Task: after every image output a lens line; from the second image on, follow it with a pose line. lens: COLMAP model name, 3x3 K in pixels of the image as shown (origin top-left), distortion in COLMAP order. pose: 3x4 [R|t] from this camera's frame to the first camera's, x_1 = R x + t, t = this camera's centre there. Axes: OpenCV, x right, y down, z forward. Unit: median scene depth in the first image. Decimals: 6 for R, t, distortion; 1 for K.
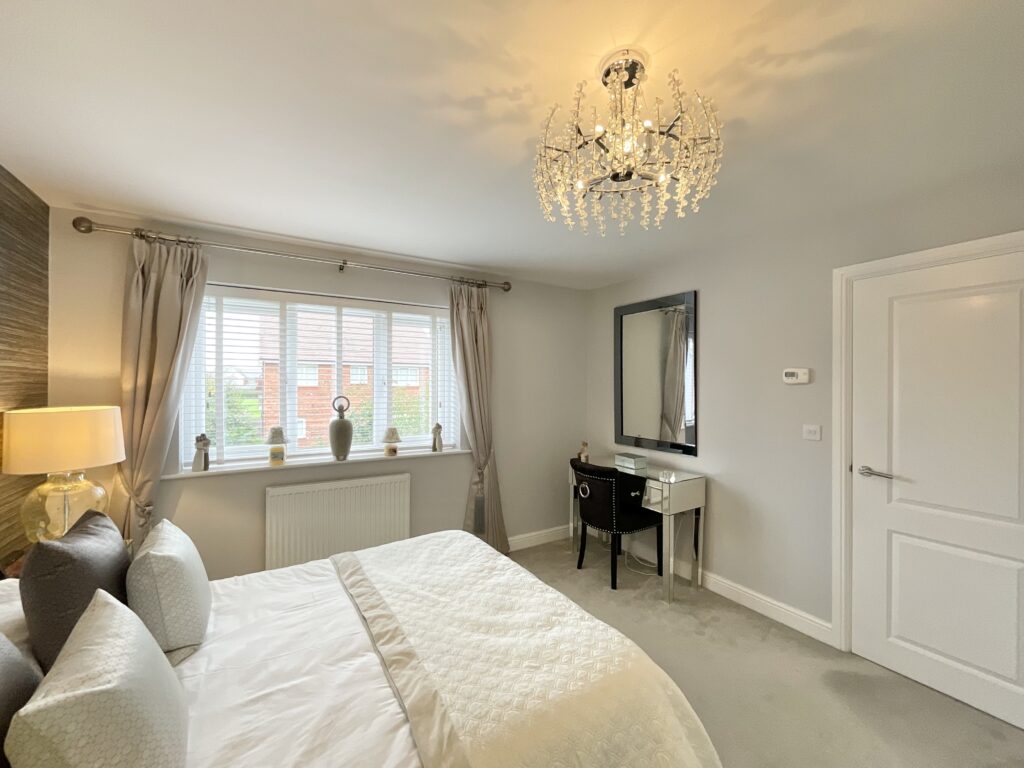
lens RADIAL K [[416.5, 0, 511.7], [0, 416.5, 385.7], [0, 0, 1]] dist [0.012327, -0.006765]
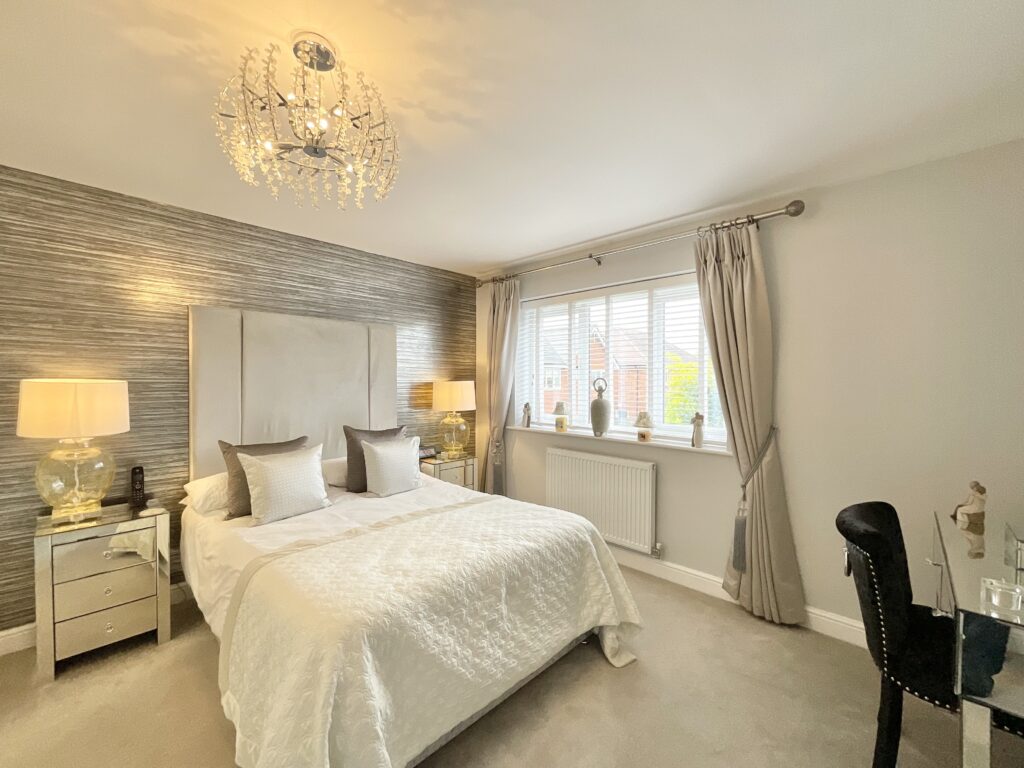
lens RADIAL K [[416.5, 0, 511.7], [0, 416.5, 385.7], [0, 0, 1]] dist [0.012327, -0.006765]
pose [[0.257957, 0.011946, -0.966082, 0.632254], [-0.005589, 0.999925, 0.010872, 0.037026], [0.966140, 0.002594, 0.258005, 0.529939]]
